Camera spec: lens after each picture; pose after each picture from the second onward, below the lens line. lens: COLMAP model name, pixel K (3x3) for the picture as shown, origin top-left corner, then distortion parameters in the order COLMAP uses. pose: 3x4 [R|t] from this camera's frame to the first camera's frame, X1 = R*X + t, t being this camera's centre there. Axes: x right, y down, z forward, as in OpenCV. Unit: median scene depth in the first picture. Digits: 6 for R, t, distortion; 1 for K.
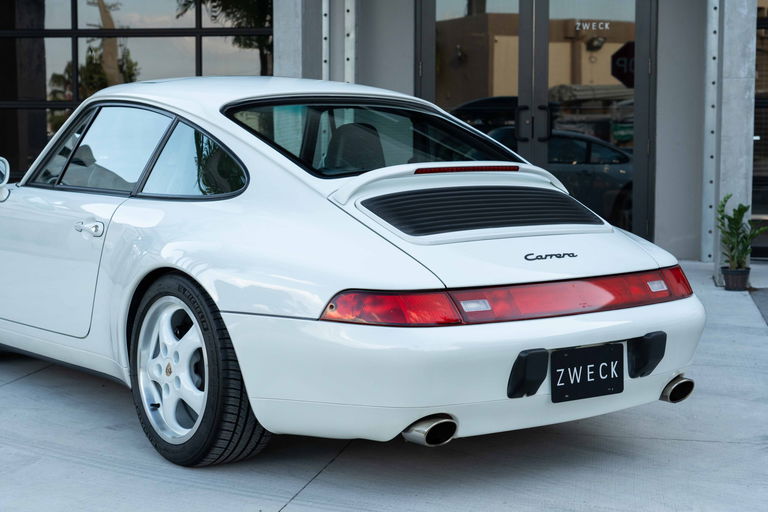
lens RADIAL K [[1379.0, 0, 384.7], [0, 1379.0, 254.2], [0, 0, 1]] dist [0.174282, 0.000000]
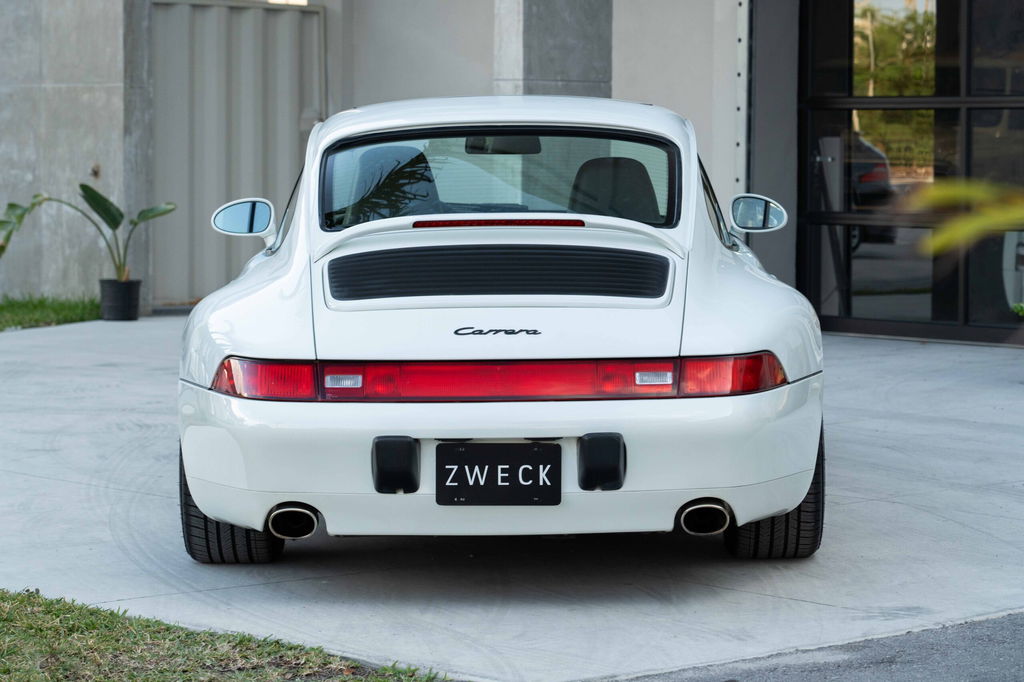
lens RADIAL K [[3065.7, 0, 514.4], [0, 3065.7, 343.5], [0, 0, 1]] dist [0.144482, 0.000000]
pose [[0.790998, 0.037509, -0.610668, 1.251276], [-0.050487, 0.998716, -0.004052, 0.015463], [0.609732, 0.034036, 0.791877, -0.423695]]
